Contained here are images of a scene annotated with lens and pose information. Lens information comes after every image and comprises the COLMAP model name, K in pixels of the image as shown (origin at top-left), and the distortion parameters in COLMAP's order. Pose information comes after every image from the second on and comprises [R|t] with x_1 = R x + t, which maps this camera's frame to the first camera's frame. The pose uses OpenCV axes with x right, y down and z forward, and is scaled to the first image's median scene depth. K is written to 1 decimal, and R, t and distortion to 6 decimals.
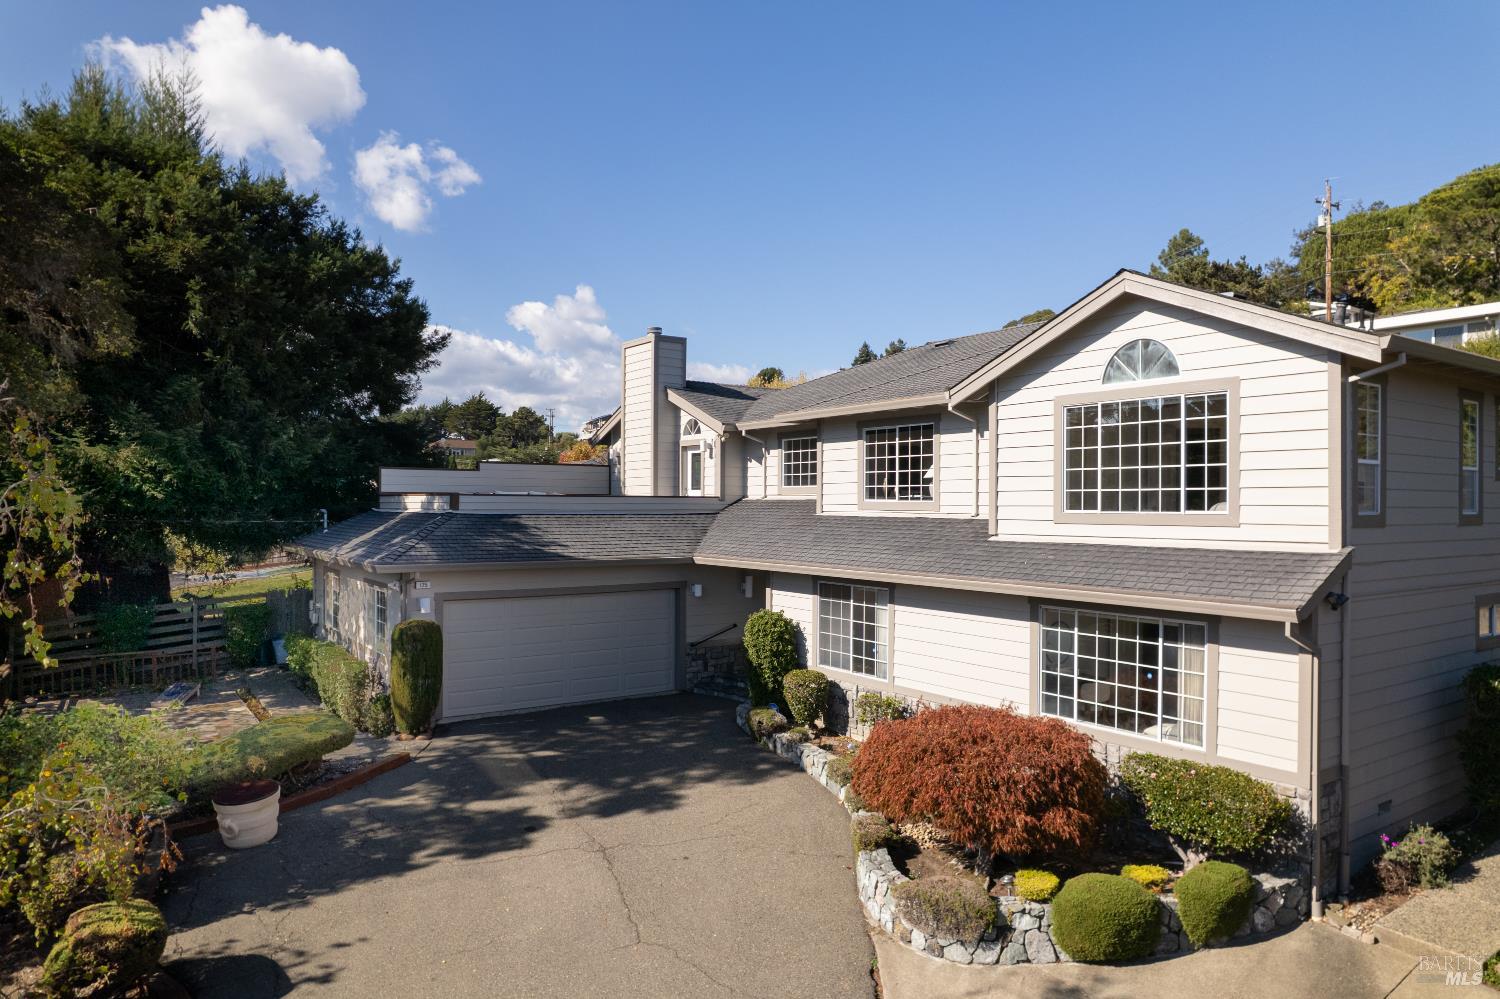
lens RADIAL K [[967.1, 0, 750.0], [0, 967.1, 499.5], [0, 0, 1]] dist [-0.032454, 0.001167]
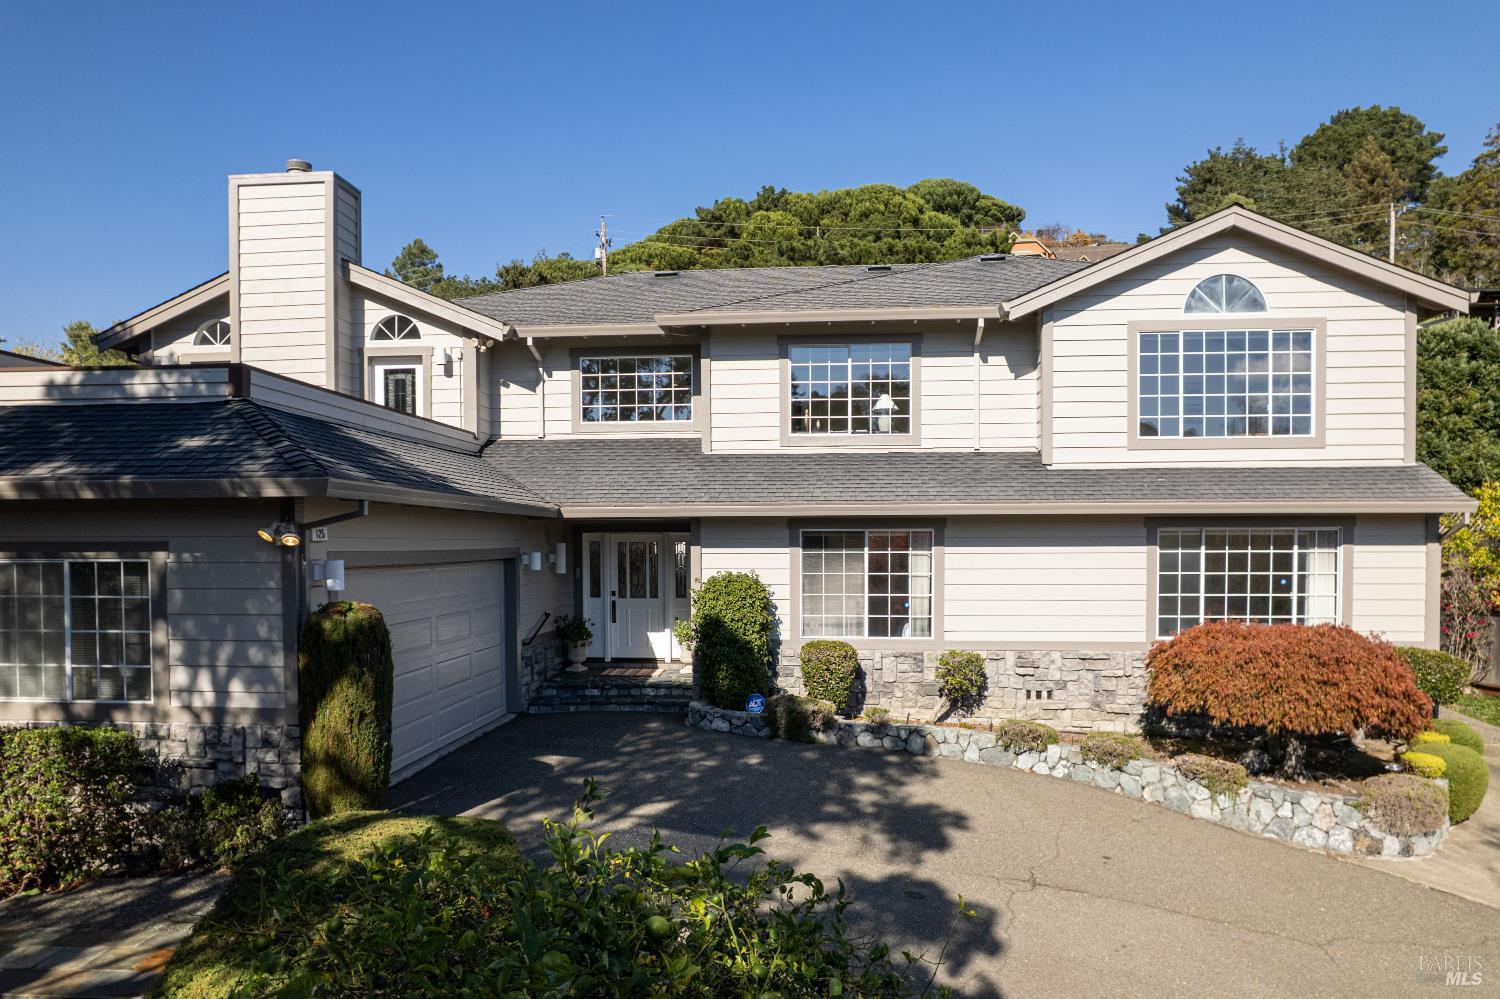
lens RADIAL K [[1002.2, 0, 750.0], [0, 1002.2, 567.2], [0, 0, 1]] dist [-0.037517, 0.003598]
pose [[0.638113, -0.026441, 0.769489, -0.697584], [0.003400, 0.999497, 0.031525, 0.107906], [-0.769936, -0.017500, 0.637882, 0.624319]]
